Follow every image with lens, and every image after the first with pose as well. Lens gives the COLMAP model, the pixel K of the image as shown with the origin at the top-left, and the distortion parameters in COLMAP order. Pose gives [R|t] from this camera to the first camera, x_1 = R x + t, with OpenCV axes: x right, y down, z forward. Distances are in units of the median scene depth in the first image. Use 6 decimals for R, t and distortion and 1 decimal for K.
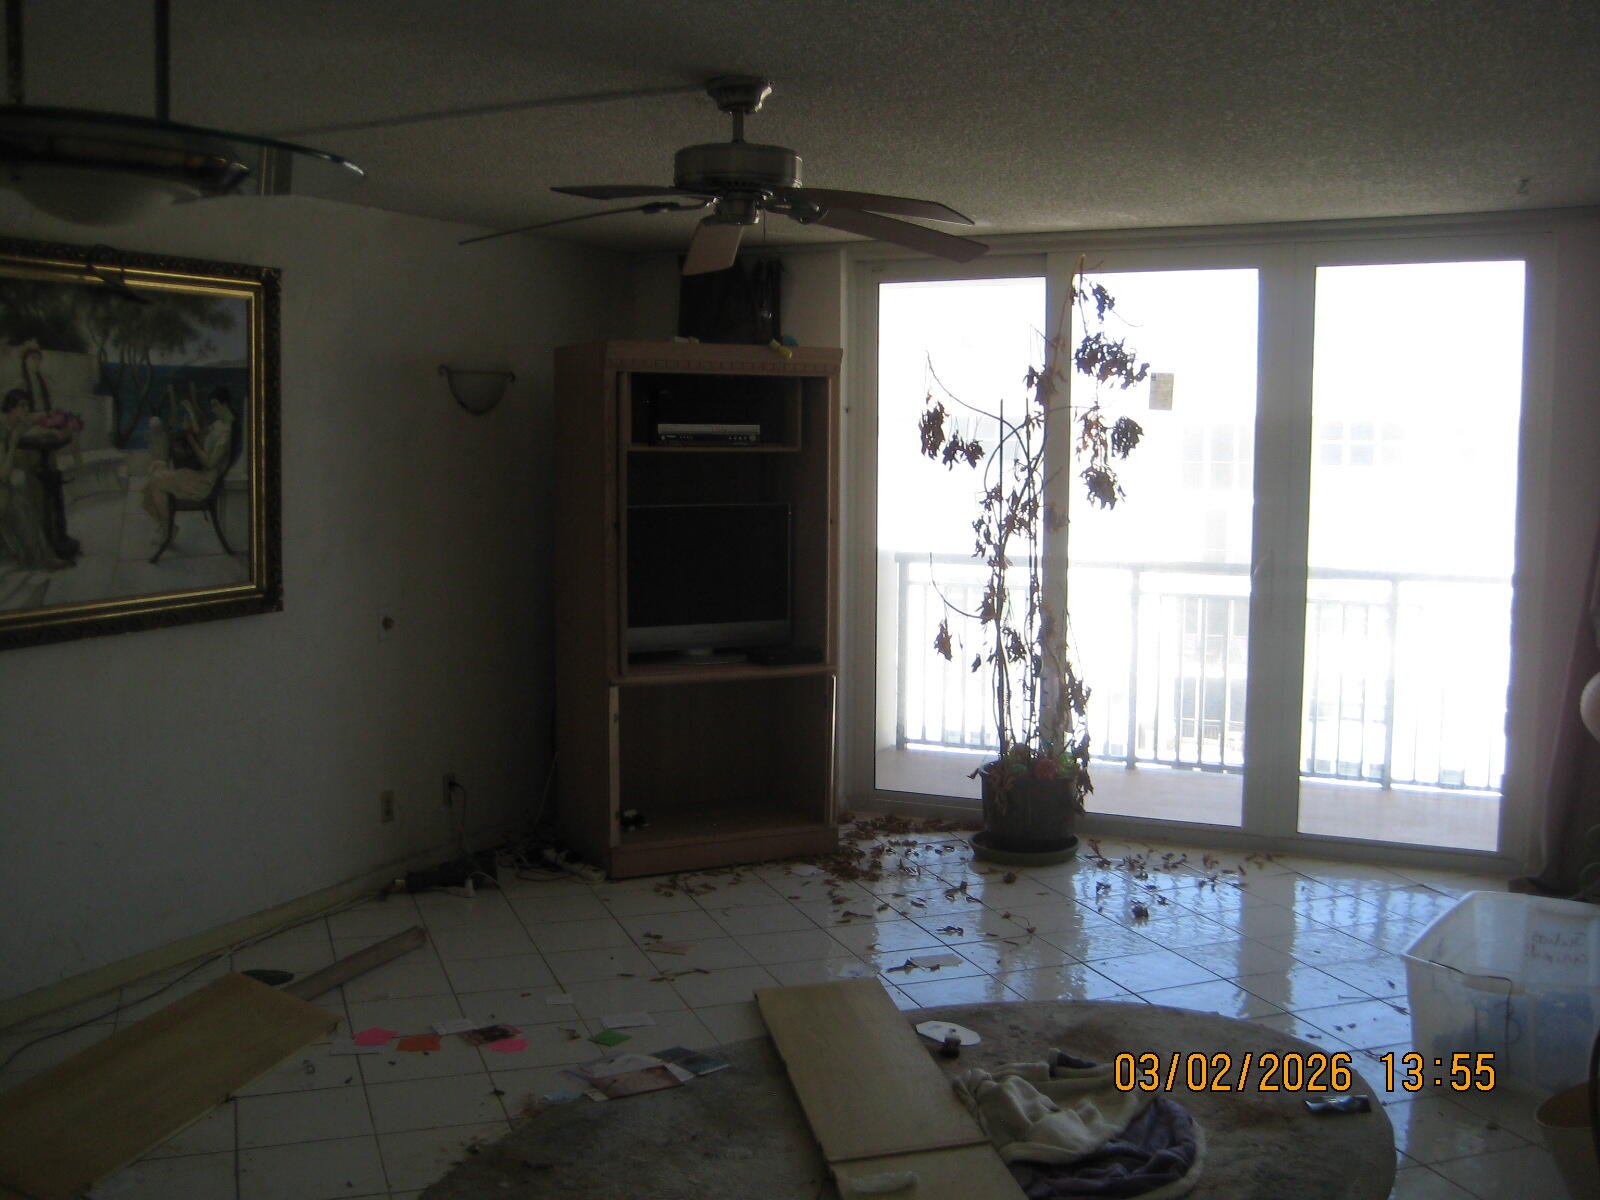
lens RADIAL K [[1665.9, 0, 801.4], [0, 1665.9, 602.8], [0, 0, 1]] dist [-0.113898, 0.000000]
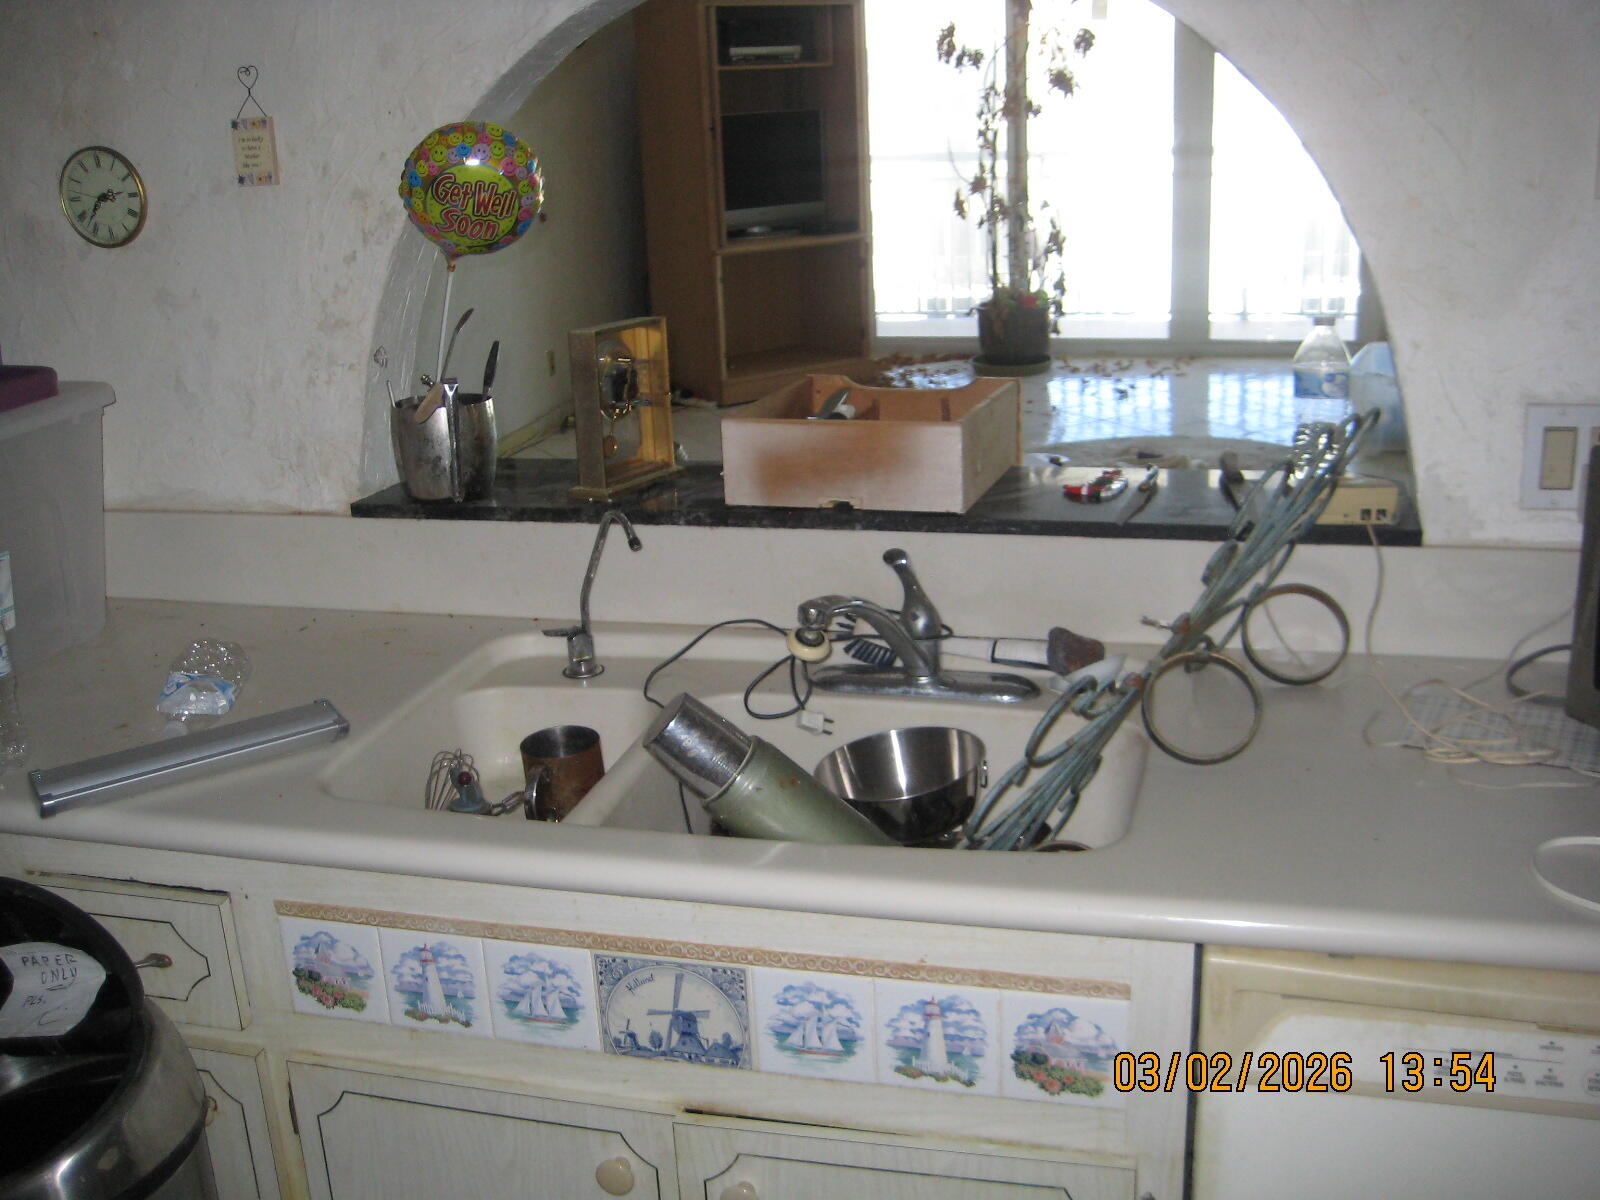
lens RADIAL K [[1665.9, 0, 799.2], [0, 1665.9, 595.8], [0, 0, 1]] dist [-0.113898, 0.000000]
pose [[0.984725, -0.097608, 0.144187, -0.255141], [0.065733, 0.975219, 0.211251, 0.038722], [-0.161234, -0.198546, 0.966738, -0.304849]]
